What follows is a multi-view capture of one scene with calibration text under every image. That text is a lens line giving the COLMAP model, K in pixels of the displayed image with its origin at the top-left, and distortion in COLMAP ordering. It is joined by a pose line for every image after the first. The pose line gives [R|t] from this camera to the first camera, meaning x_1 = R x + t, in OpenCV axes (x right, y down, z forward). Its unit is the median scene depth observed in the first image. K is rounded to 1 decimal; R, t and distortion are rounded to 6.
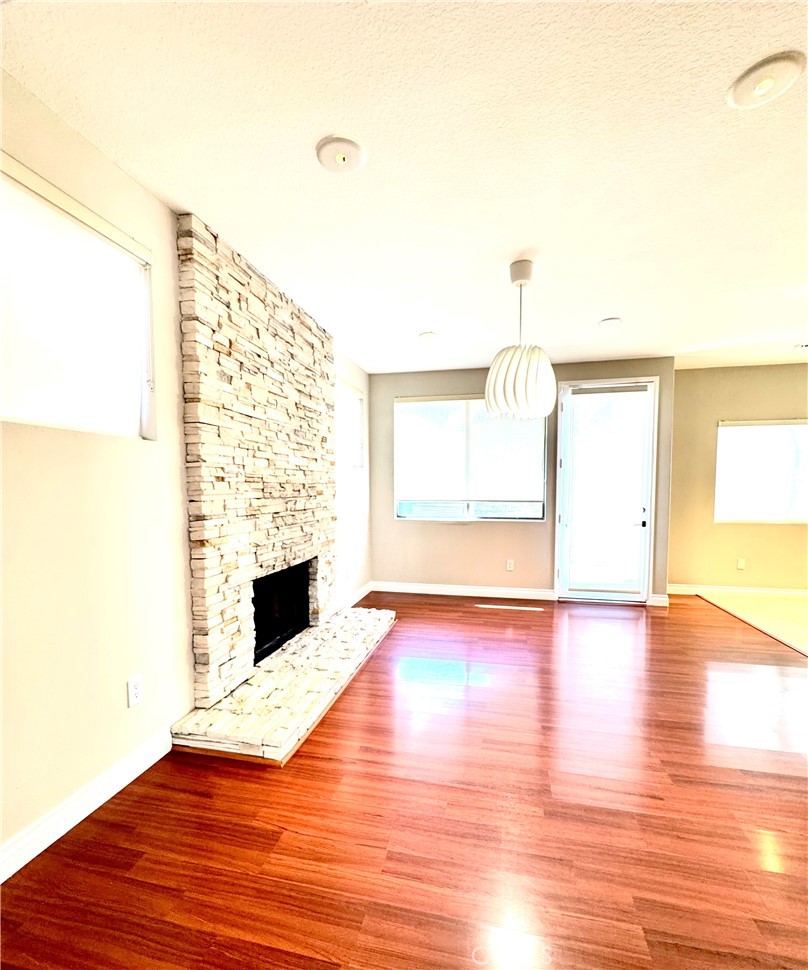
lens RADIAL K [[437.9, 0, 404.1], [0, 437.9, 512.1], [0, 0, 1]] dist [-0.000117, -0.000002]
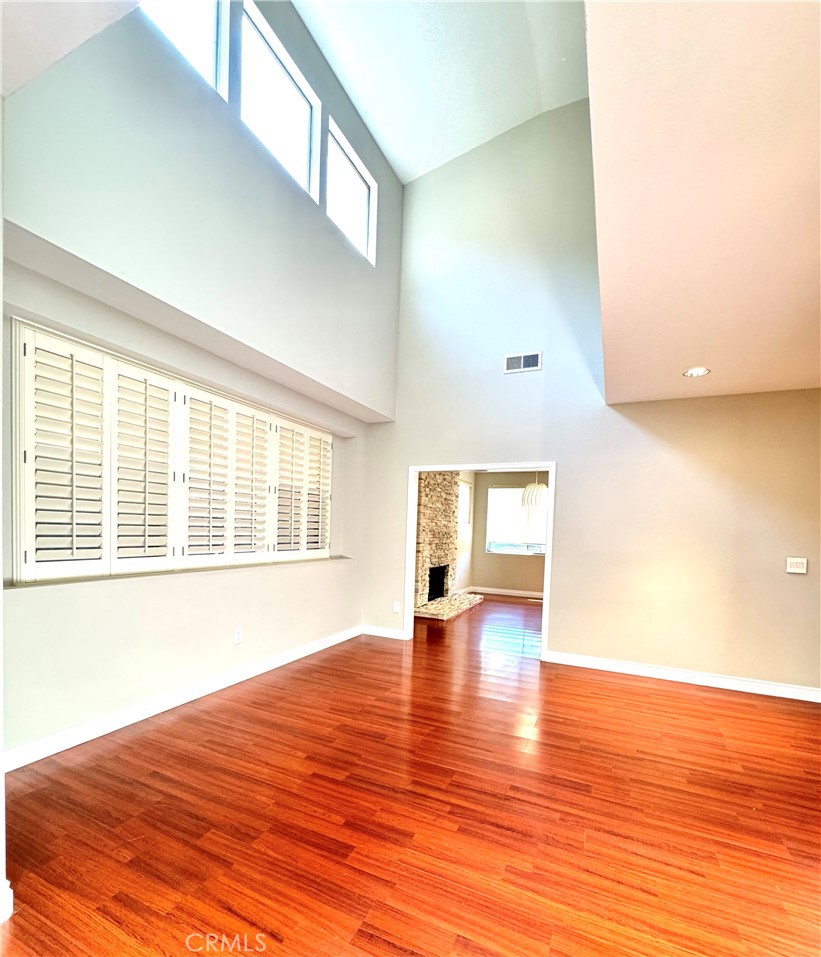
lens RADIAL K [[456.7, 0, 410.5], [0, 456.7, 478.5], [0, 0, 1]] dist [-0.014164, 0.000337]
pose [[0.978269, 0.032905, -0.204710, 0.083254], [-0.065920, 0.985457, -0.156615, 0.051287], [0.196580, 0.166706, 0.966212, -1.557356]]
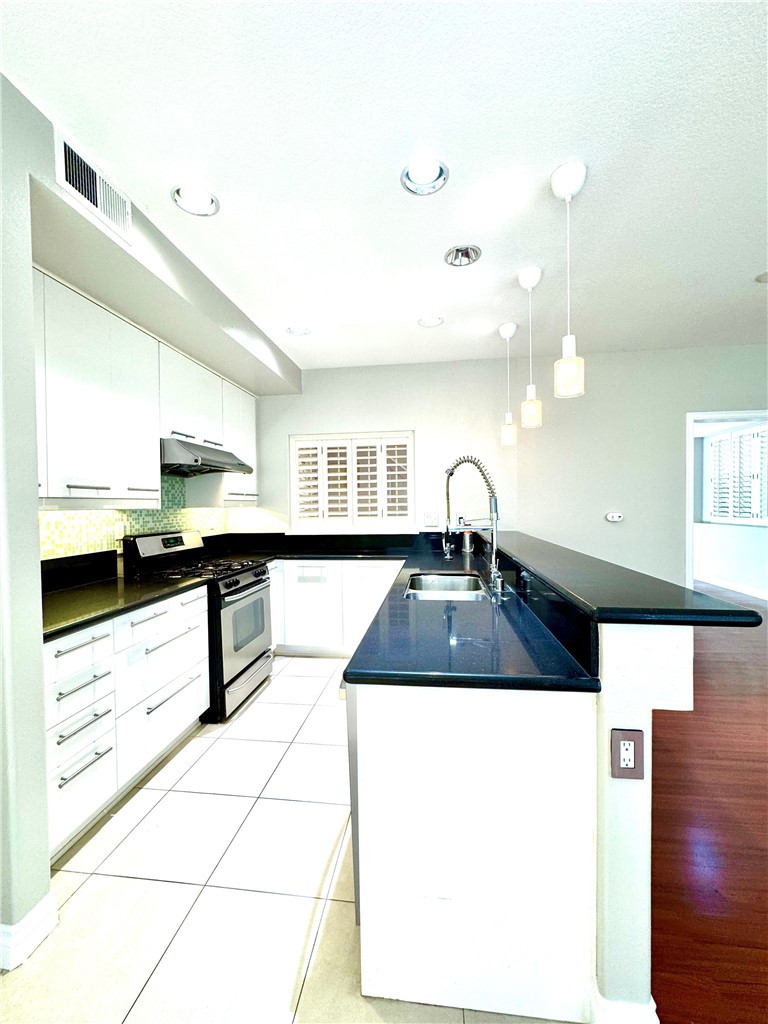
lens RADIAL K [[412.4, 0, 384.0], [0, 412.4, 512.0], [0, 0, 1]] dist [-0.002856, -0.000029]
pose [[-0.995094, 0.023351, -0.096143, 1.180027], [0.015941, 0.996893, 0.077137, -0.100573], [0.097645, 0.075226, -0.992374, 1.172311]]
